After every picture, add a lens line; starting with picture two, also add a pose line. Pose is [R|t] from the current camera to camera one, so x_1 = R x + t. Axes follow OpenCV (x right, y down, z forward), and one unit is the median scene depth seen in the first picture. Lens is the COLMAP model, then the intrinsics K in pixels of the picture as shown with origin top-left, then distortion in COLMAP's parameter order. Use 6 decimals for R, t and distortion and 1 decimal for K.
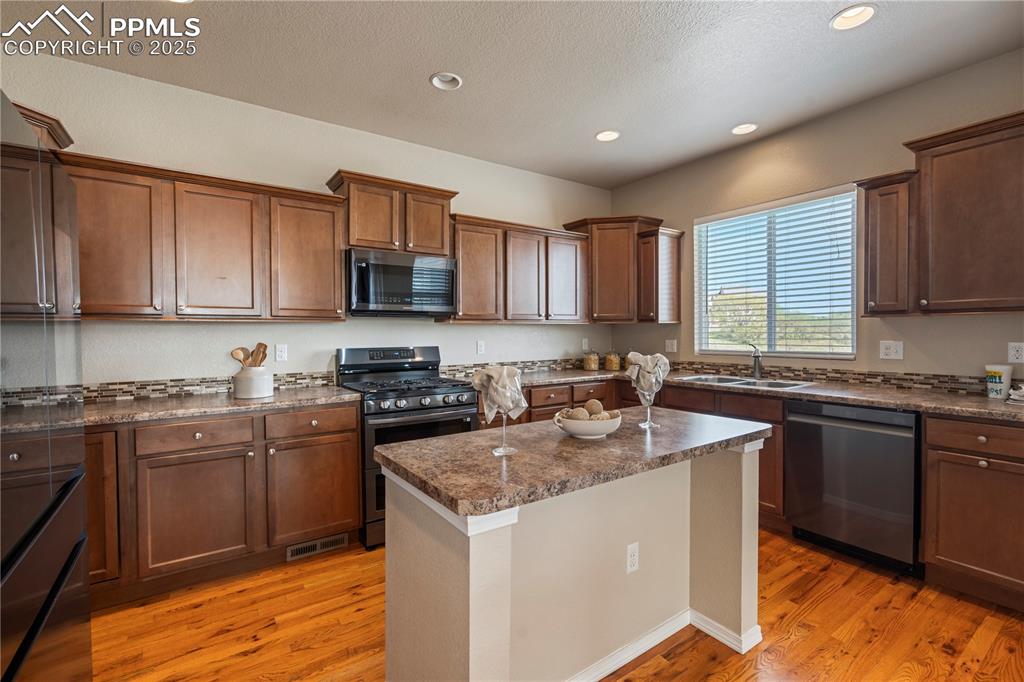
lens RADIAL K [[464.4, 0, 510.4], [0, 464.4, 337.6], [0, 0, 1]] dist [-0.003828, 0.003424]
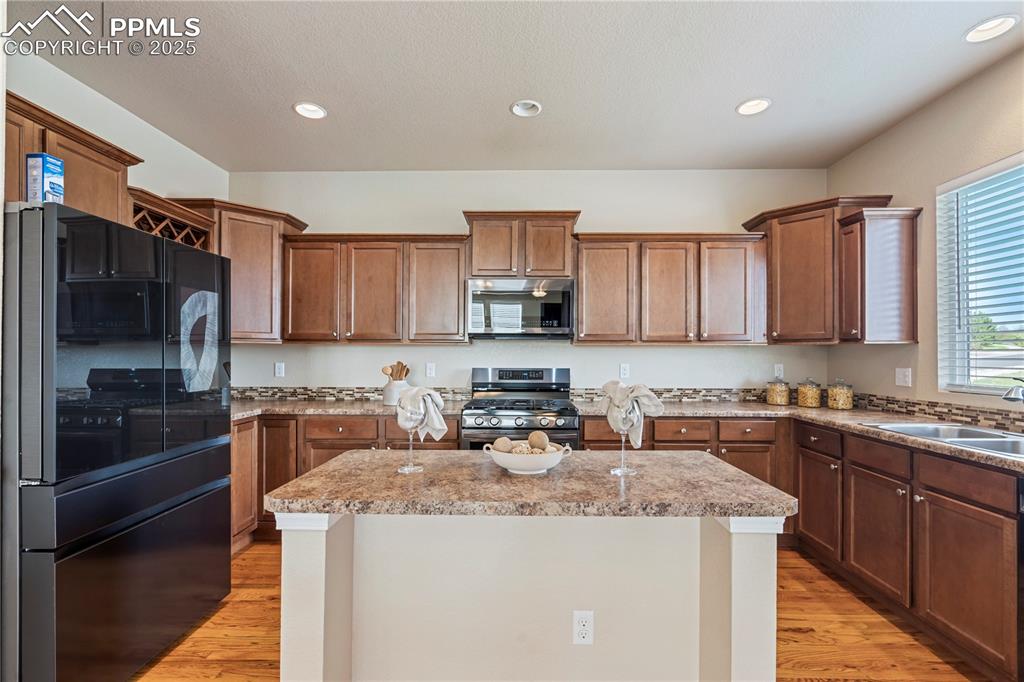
lens RADIAL K [[464.4, 0, 504.1], [0, 464.4, 350.9], [0, 0, 1]] dist [-0.003828, 0.003424]
pose [[0.809457, 0.003942, -0.587165, 0.321636], [-0.015162, 0.999784, -0.014191, -0.002464], [0.586983, 0.020390, 0.809343, 0.120727]]
